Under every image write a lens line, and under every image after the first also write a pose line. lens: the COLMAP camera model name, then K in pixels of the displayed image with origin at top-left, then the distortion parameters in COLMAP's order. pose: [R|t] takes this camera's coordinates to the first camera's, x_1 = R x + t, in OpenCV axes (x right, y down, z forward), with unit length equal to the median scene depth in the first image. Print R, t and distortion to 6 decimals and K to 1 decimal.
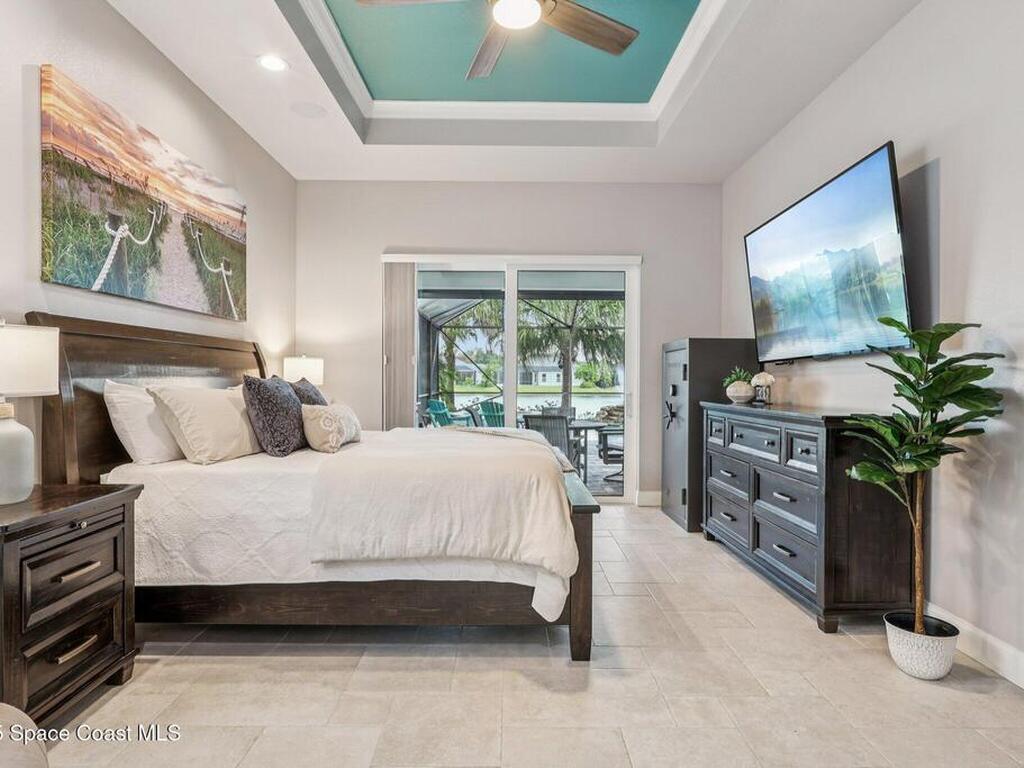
lens RADIAL K [[582.5, 0, 508.2], [0, 582.5, 382.6], [0, 0, 1]] dist [-0.003632, -0.001251]
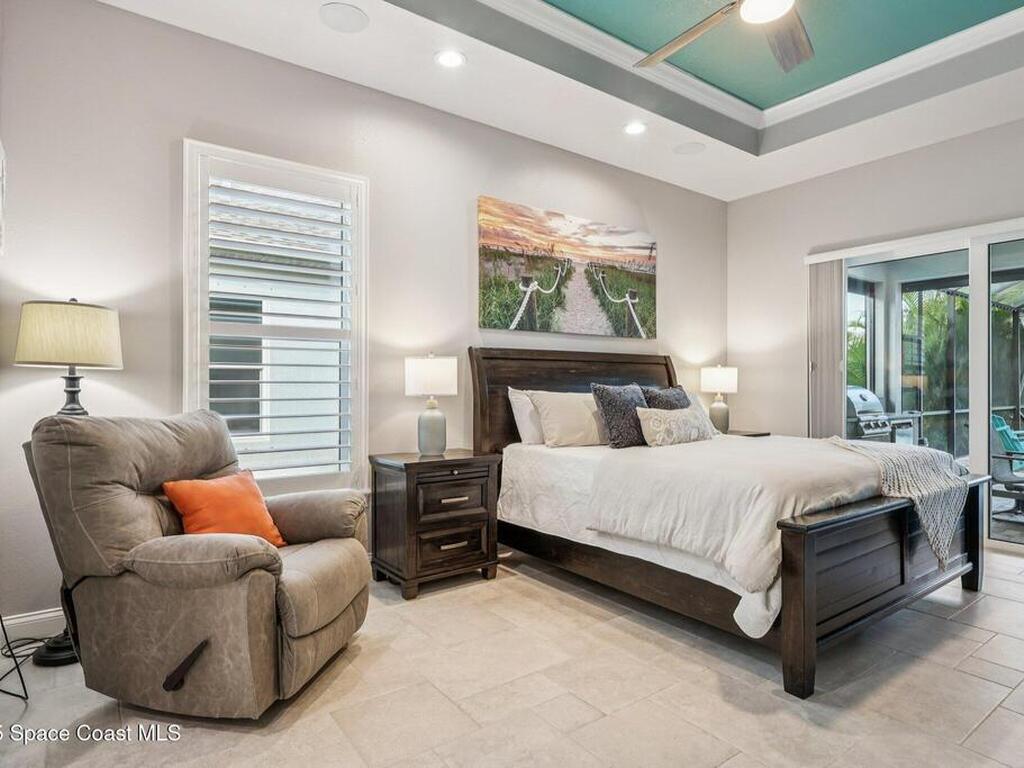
lens RADIAL K [[582.5, 0, 508.2], [0, 582.5, 382.6], [0, 0, 1]] dist [-0.003632, -0.001251]
pose [[0.584906, -0.008442, -0.811057, 0.524519], [-0.004357, 0.999899, -0.013550, 0.003963], [0.811089, 0.011459, 0.584810, 0.089910]]
